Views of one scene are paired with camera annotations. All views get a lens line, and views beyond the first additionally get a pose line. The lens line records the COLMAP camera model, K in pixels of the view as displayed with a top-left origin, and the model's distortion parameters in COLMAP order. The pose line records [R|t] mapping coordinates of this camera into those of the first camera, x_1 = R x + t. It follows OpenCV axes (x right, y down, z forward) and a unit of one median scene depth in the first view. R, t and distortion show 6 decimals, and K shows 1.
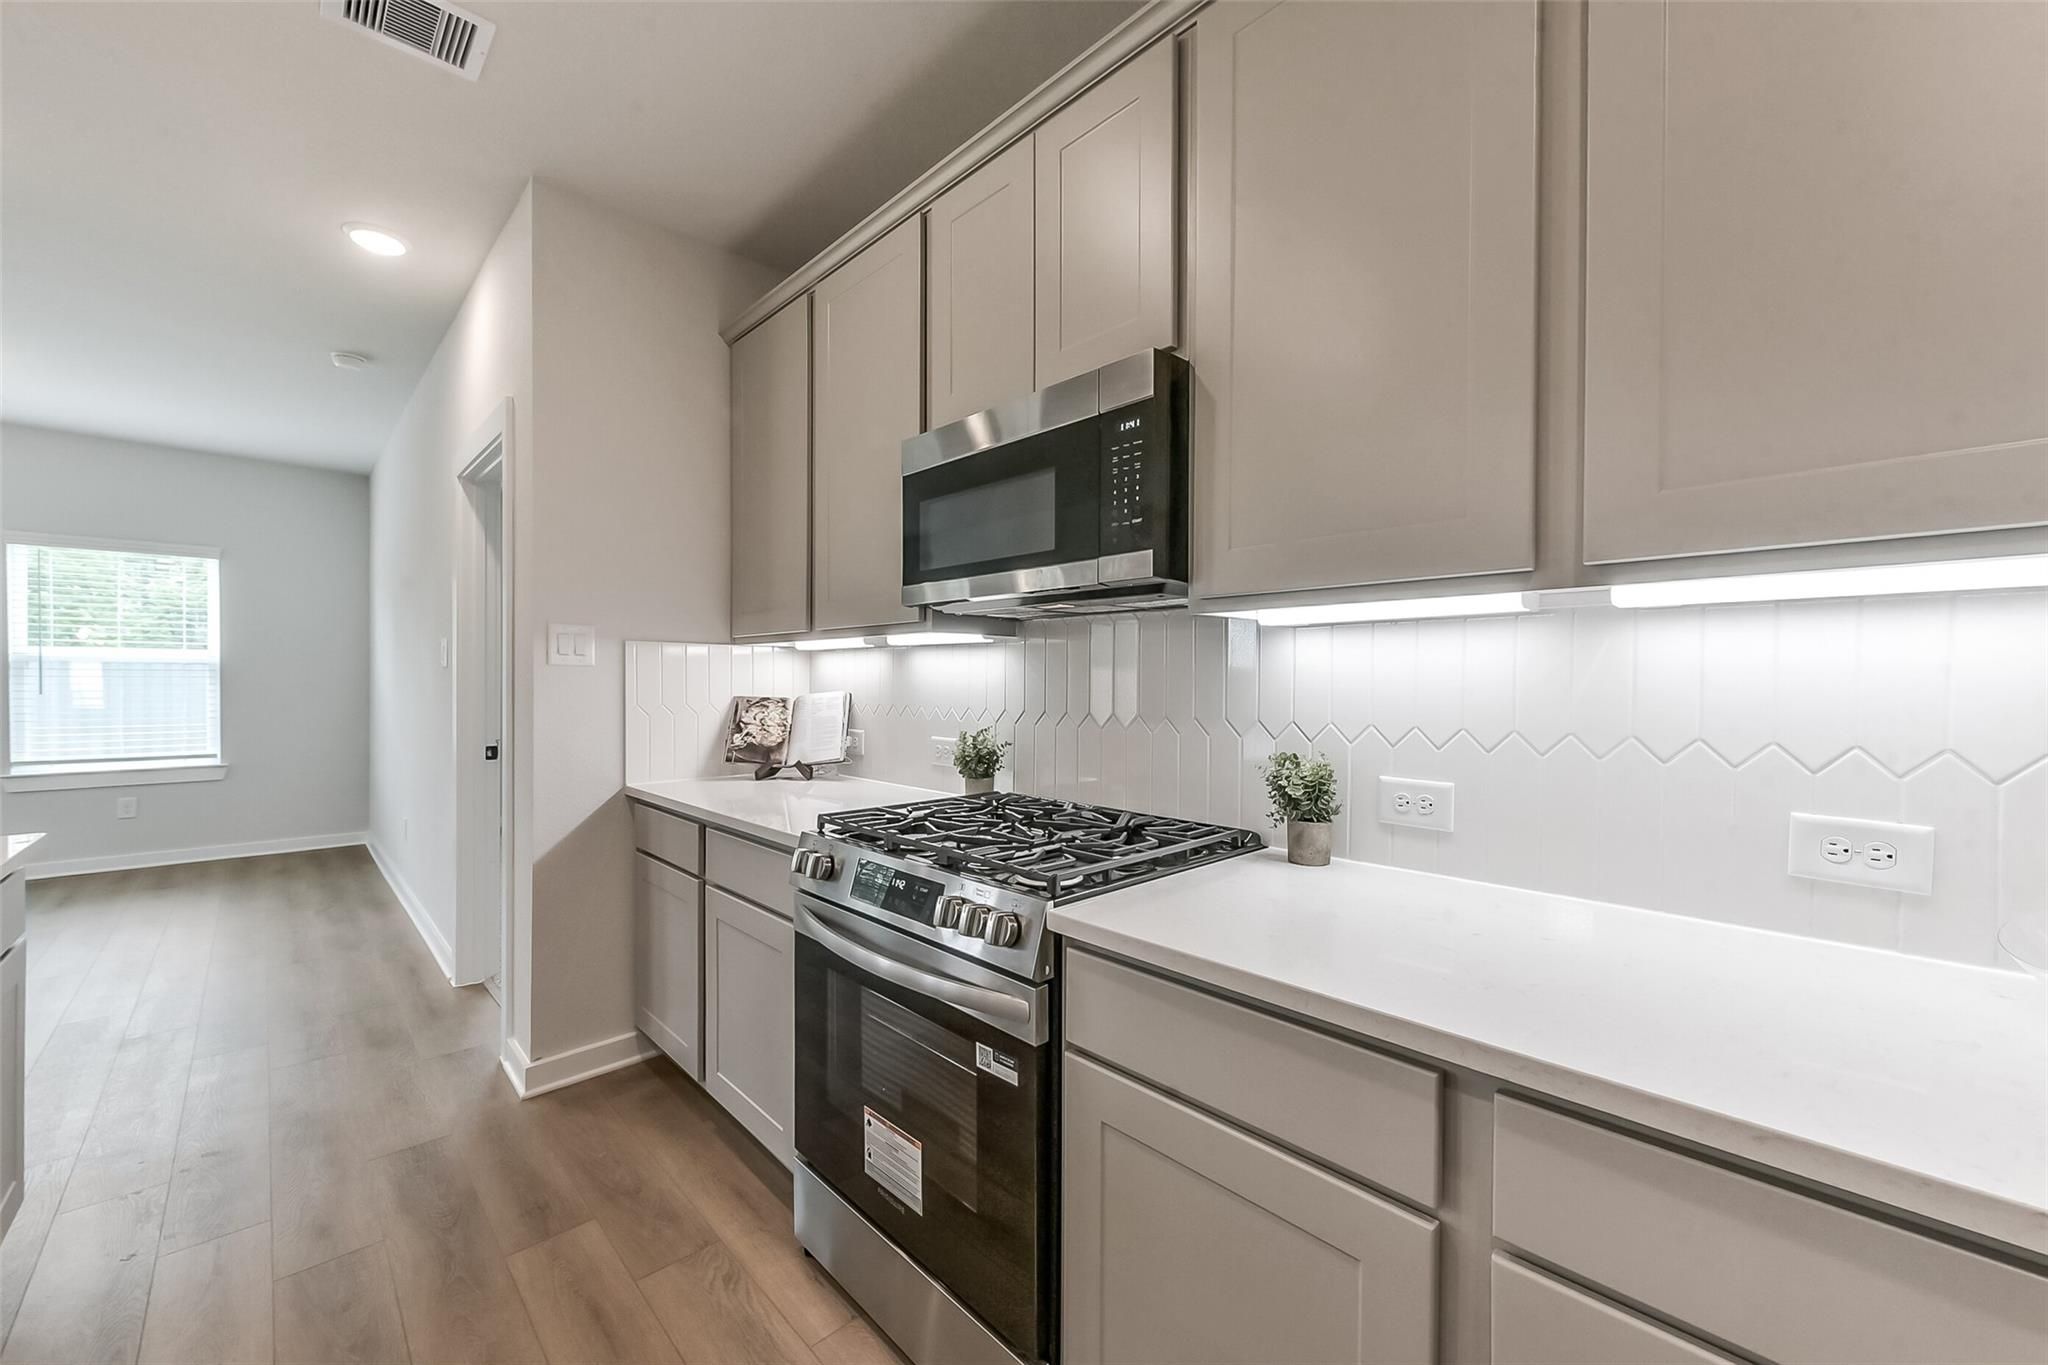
lens RADIAL K [[794.7, 0, 1026.2], [0, 794.7, 687.9], [0, 0, 1]] dist [0.010999, -0.004858]
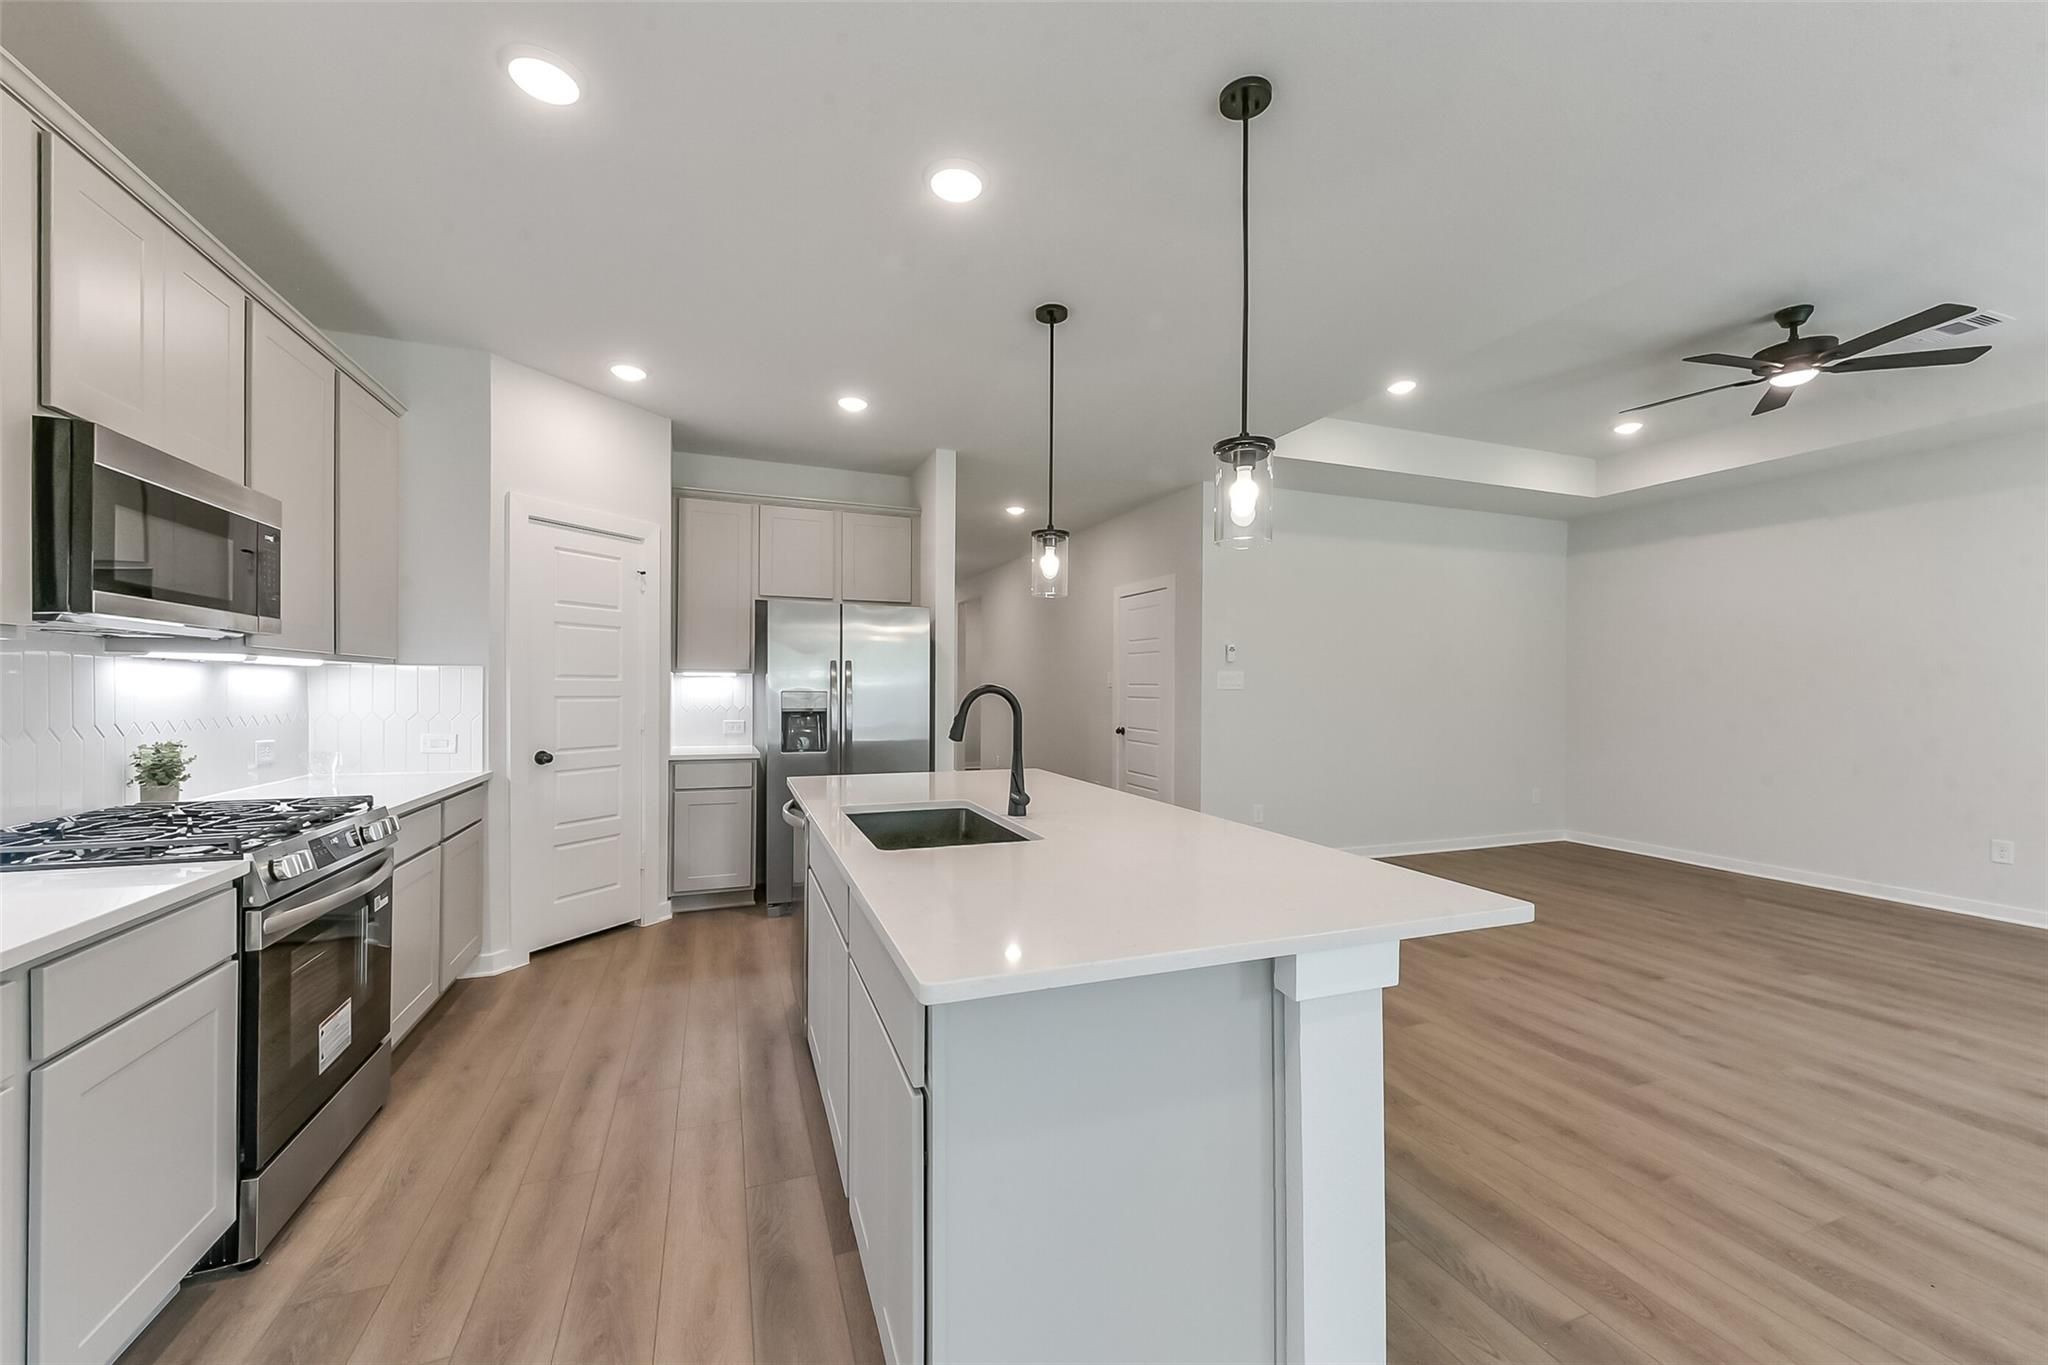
lens RADIAL K [[794.7, 0, 1026.2], [0, 794.7, 687.9], [0, 0, 1]] dist [0.010999, -0.004858]
pose [[-0.921943, -0.009574, 0.387206, -1.082957], [-0.007109, 0.999944, 0.007798, -0.028273], [-0.387260, 0.004437, -0.921960, 1.075951]]
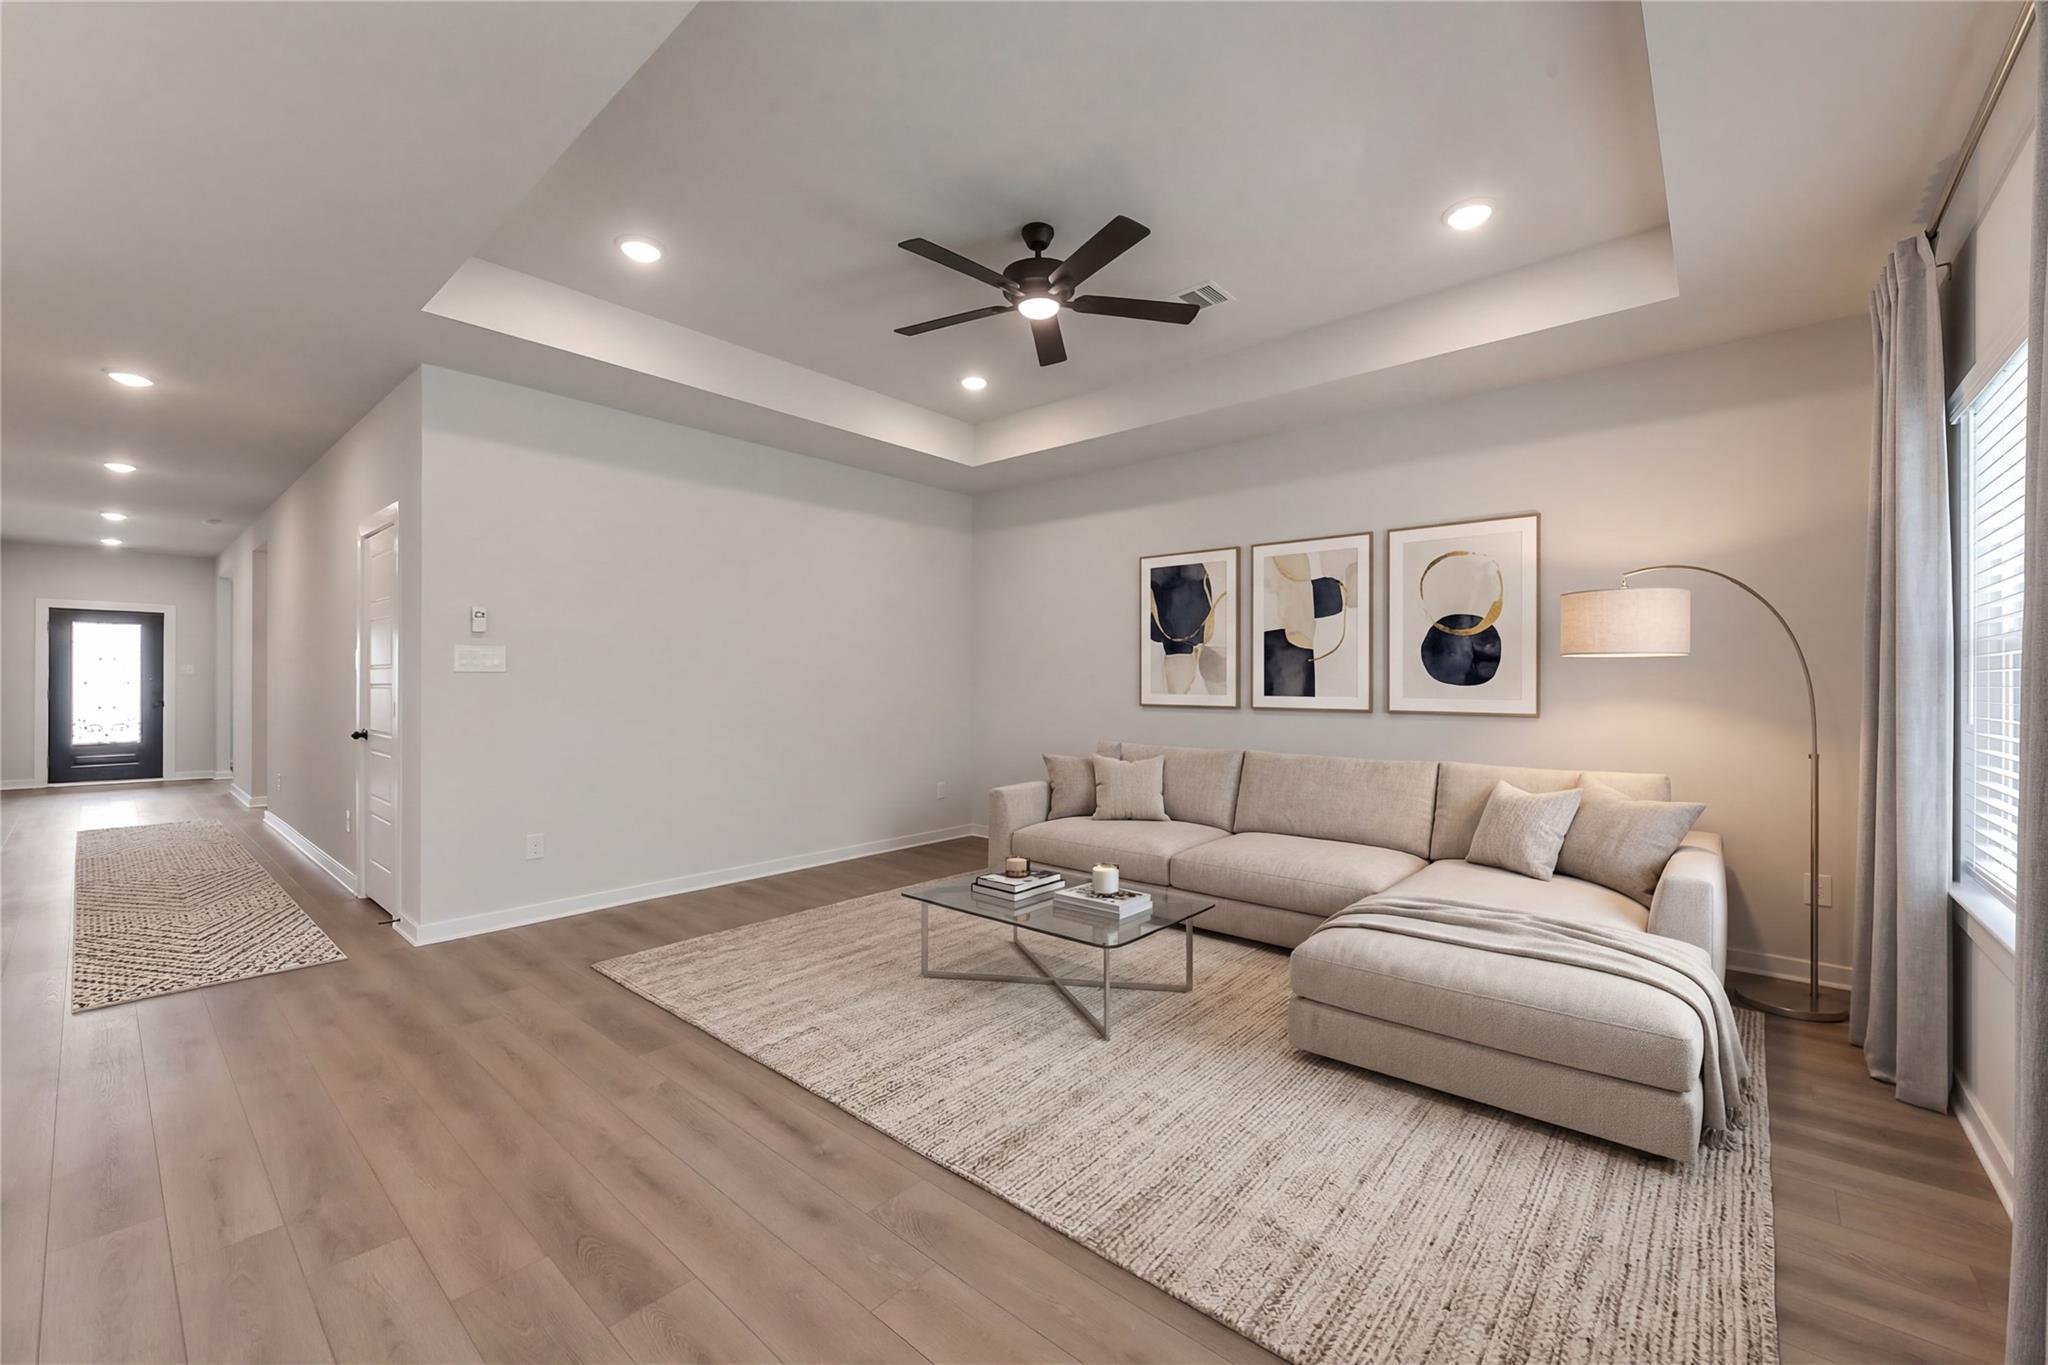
lens RADIAL K [[824.4, 0, 1016.9], [0, 824.4, 684.2], [0, 0, 1]] dist [-0.013922, -0.000022]
pose [[-0.995793, -0.008813, -0.091207, -1.658042], [-0.009716, 0.999908, 0.009467, -0.013651], [0.091115, 0.010313, -0.995787, 0.472639]]
